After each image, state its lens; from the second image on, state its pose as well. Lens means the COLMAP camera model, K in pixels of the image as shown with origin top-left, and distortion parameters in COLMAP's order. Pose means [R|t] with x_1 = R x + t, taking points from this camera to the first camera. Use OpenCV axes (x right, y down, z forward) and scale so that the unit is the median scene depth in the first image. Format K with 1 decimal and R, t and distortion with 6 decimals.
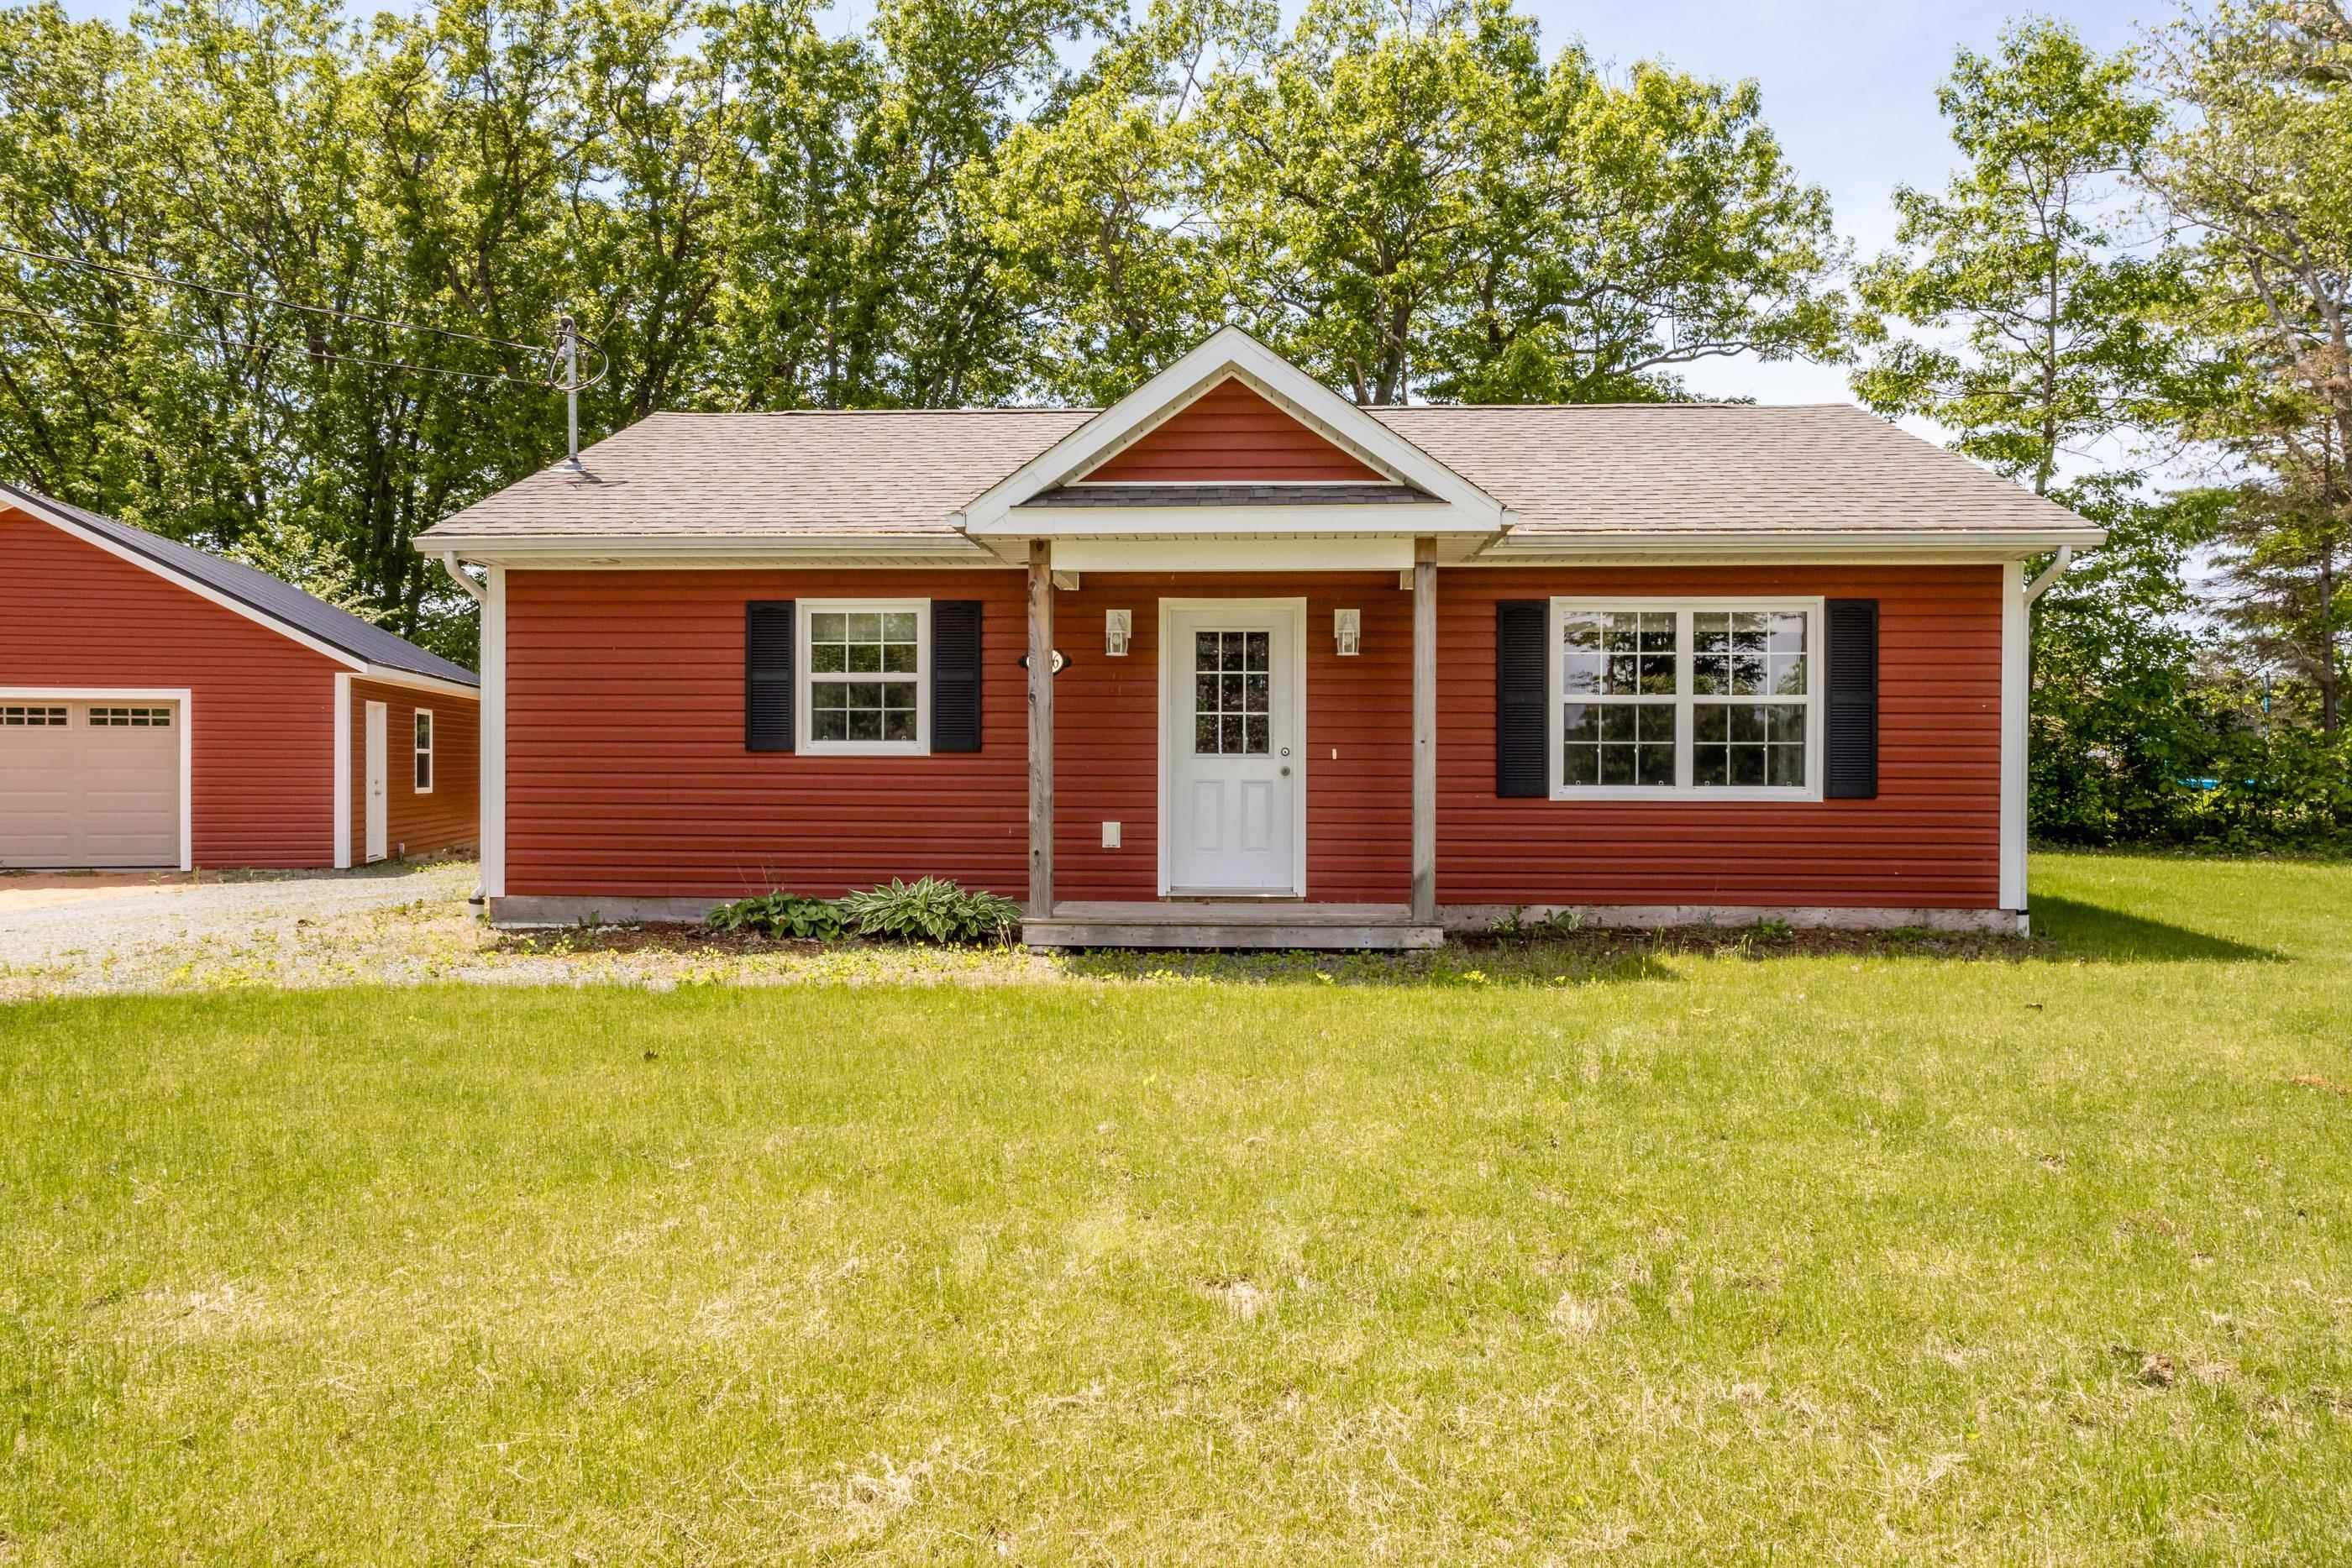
lens RADIAL K [[1559.3, 0, 1184.6], [0, 1559.3, 775.6], [0, 0, 1]] dist [-0.010875, -0.003955]
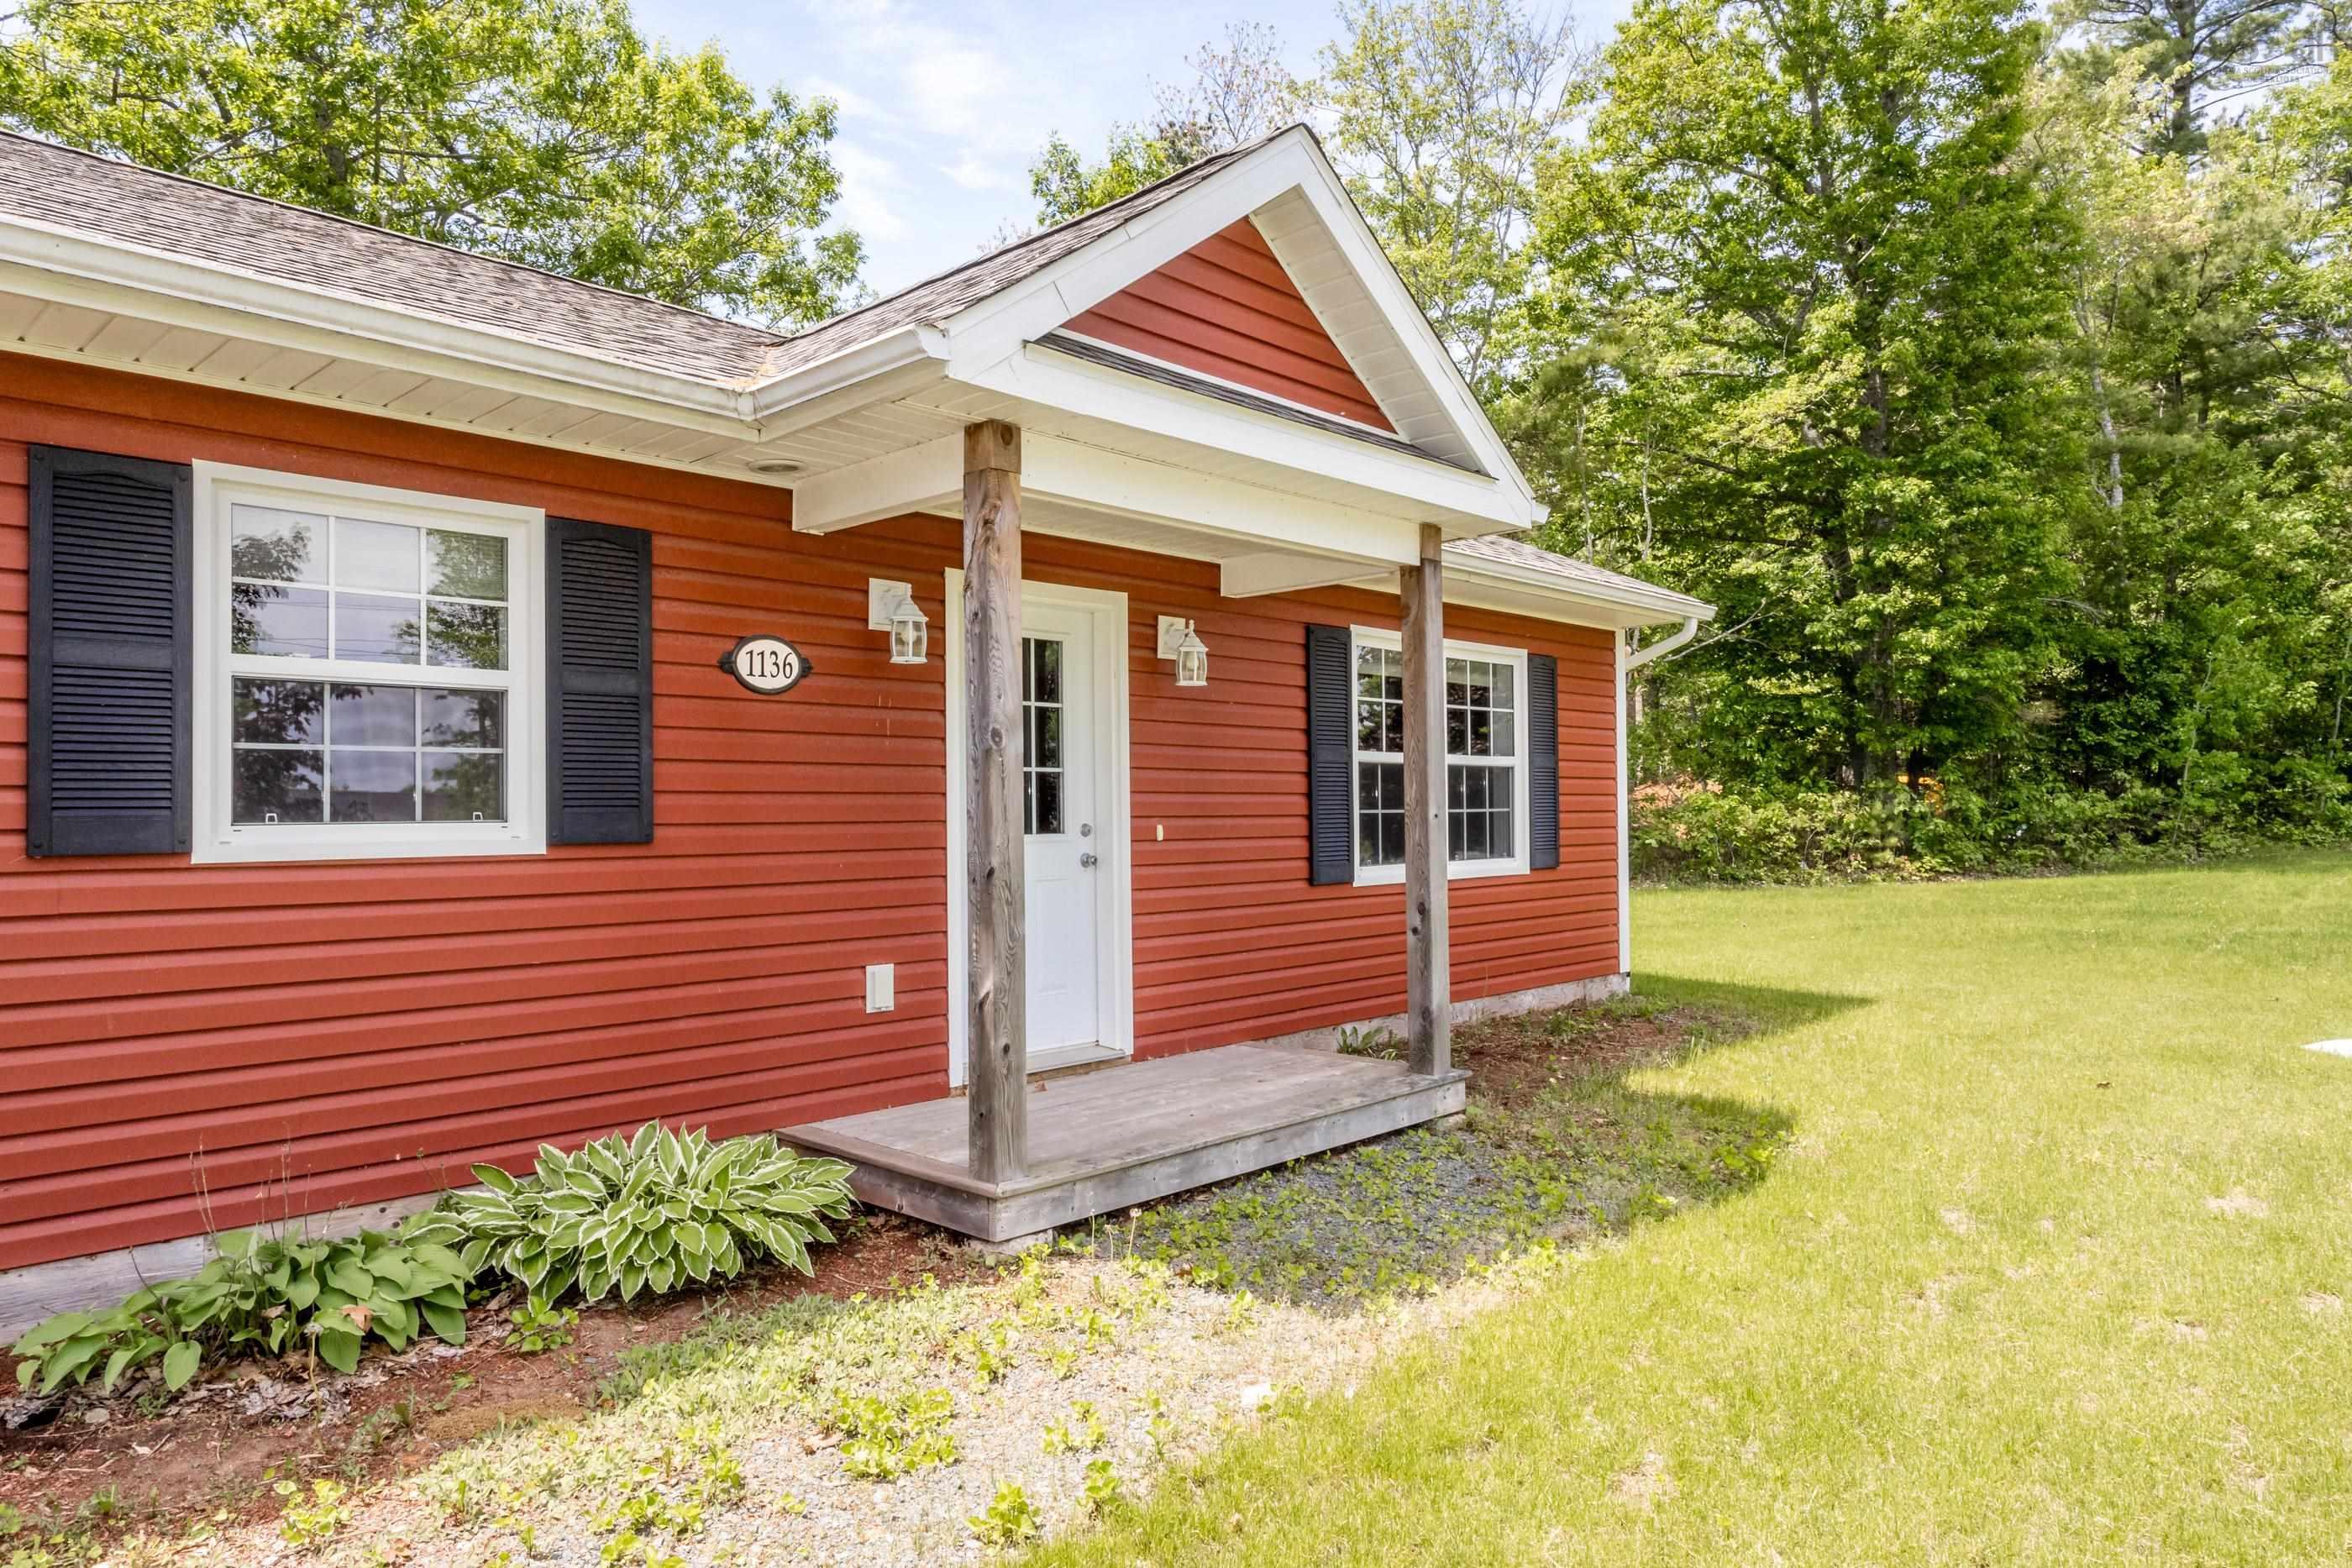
lens RADIAL K [[1458.7, 0, 1175.2], [0, 1458.7, 776.5], [0, 0, 1]] dist [0.002820, 0.000120]
pose [[0.650816, 0.008211, 0.759191, -0.367990], [0.014537, 0.999623, -0.023273, -0.022874], [-0.759097, 0.026183, 0.650451, 0.582871]]
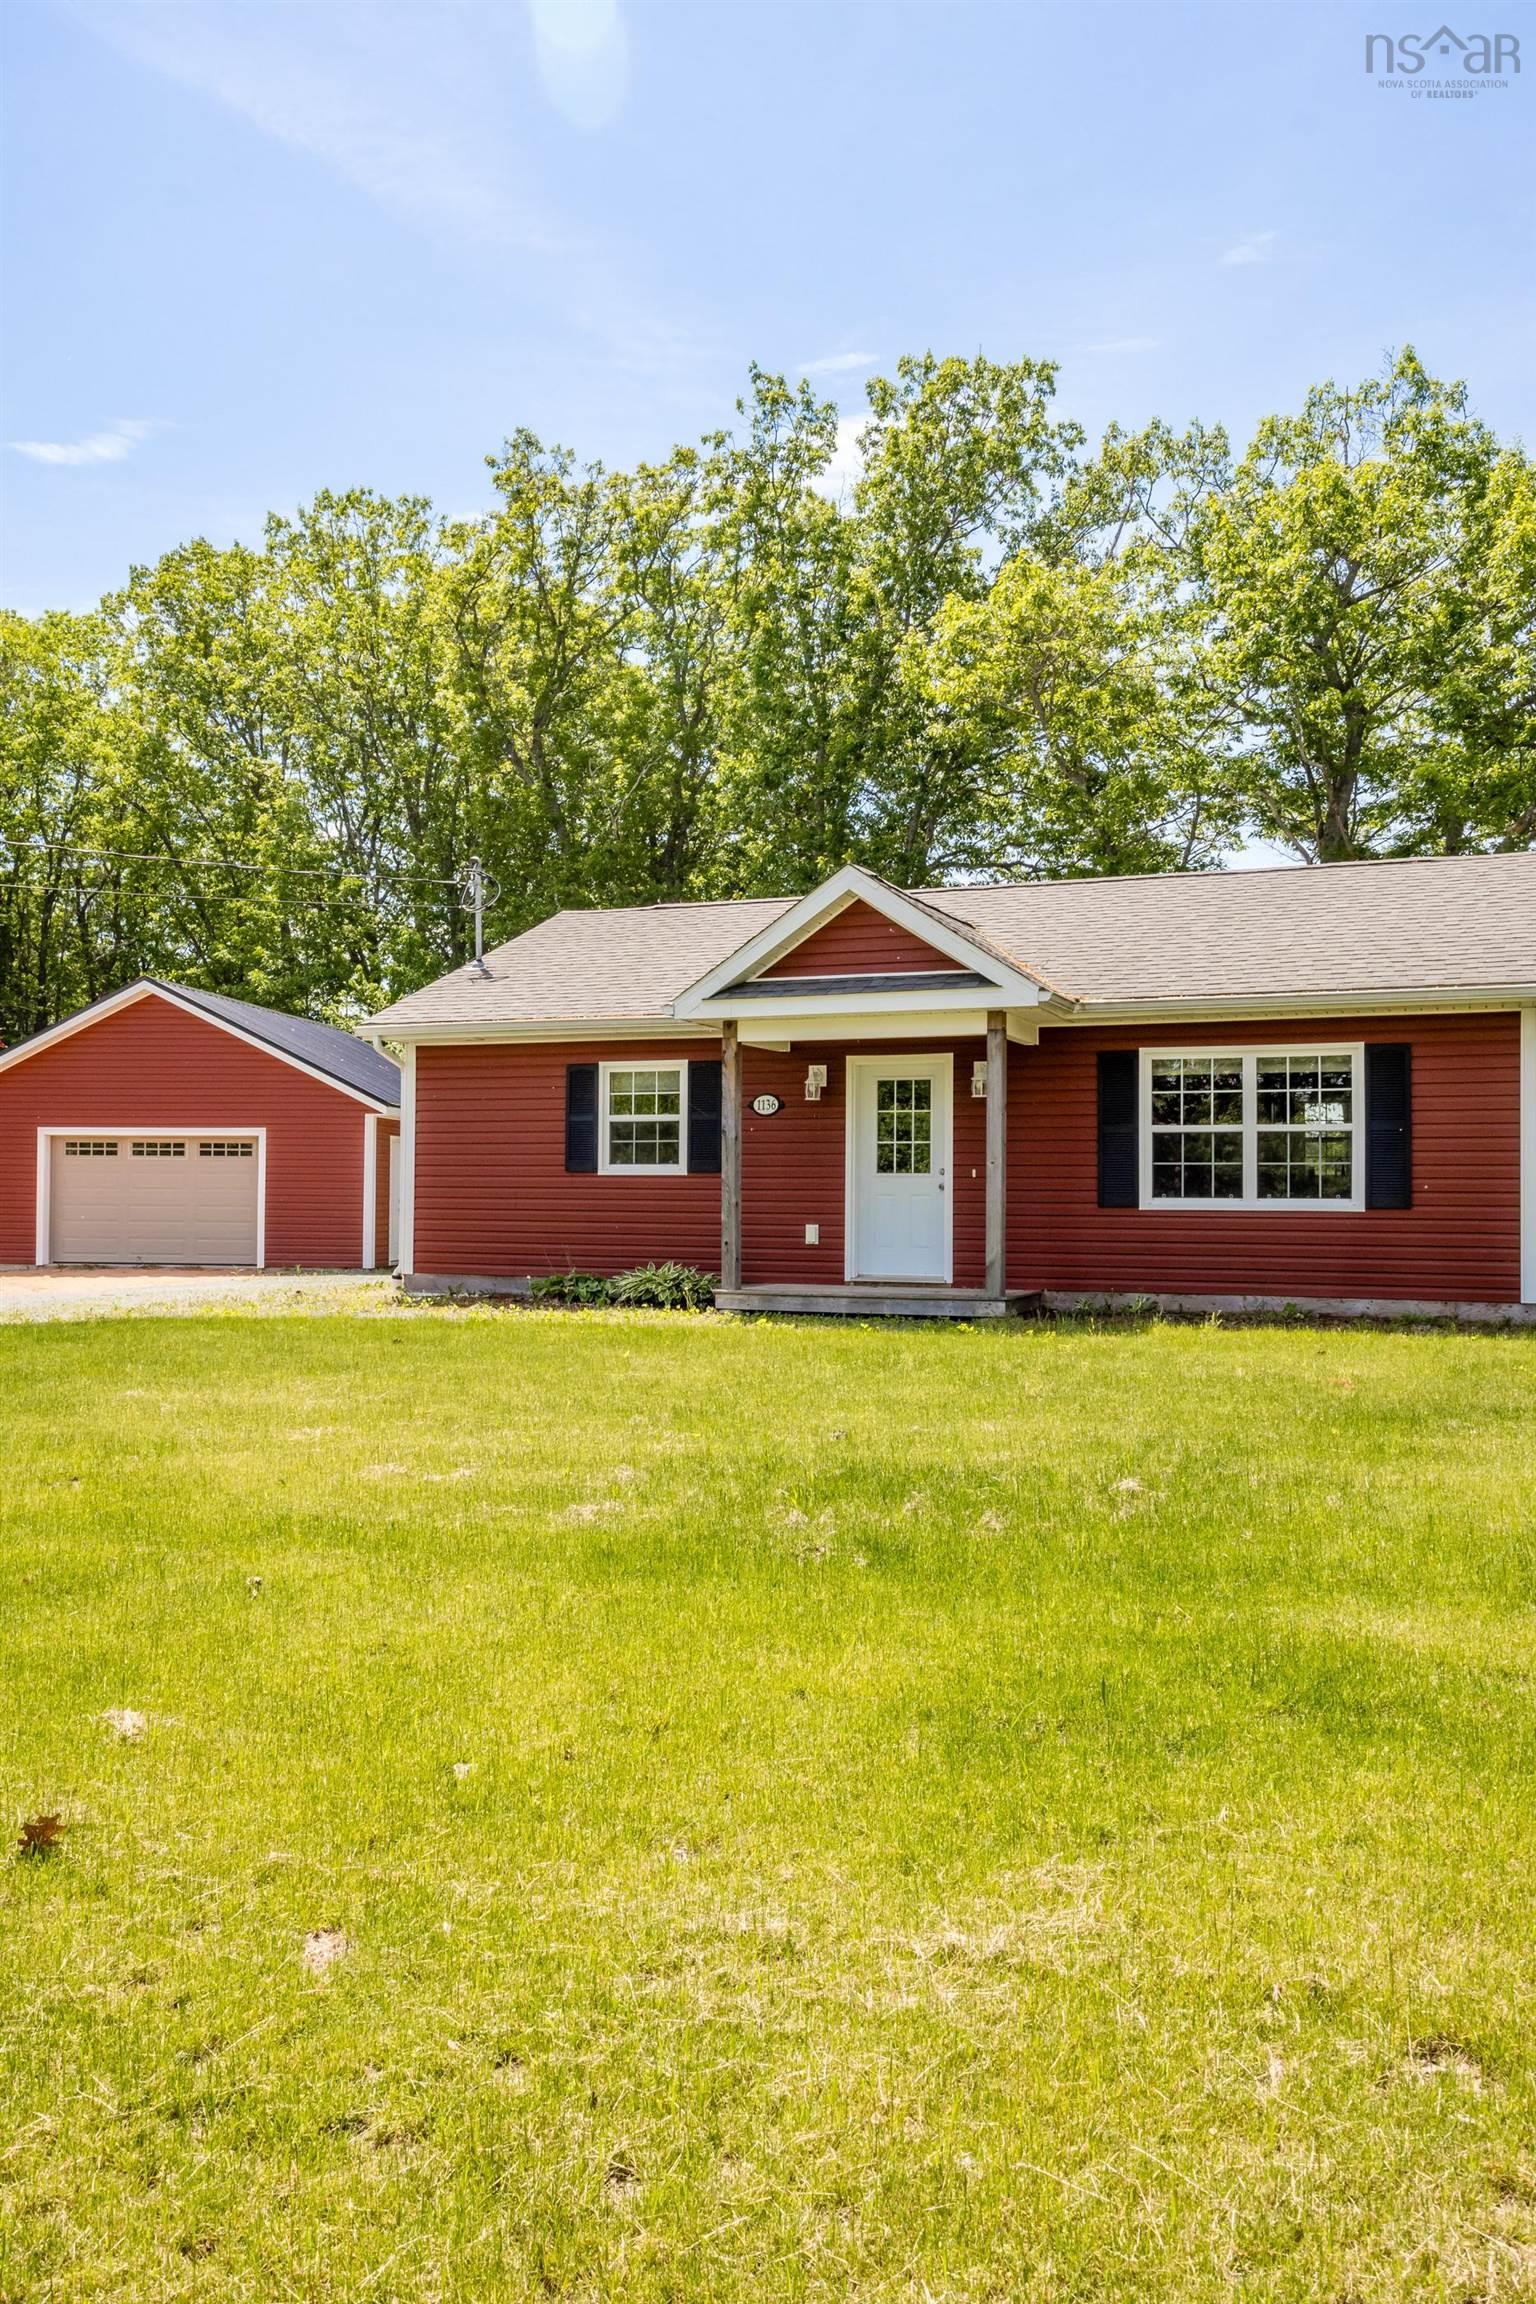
lens RADIAL K [[1766.8, 0, 768.0], [0, 1766.8, 1152.0], [0, 0, 1]] dist [-0.004733, -0.004266]
pose [[0.944231, -0.005778, -0.329234, 0.413050], [-0.004878, 0.999491, -0.031531, 0.015476], [0.329249, 0.031379, 0.943722, -0.436535]]
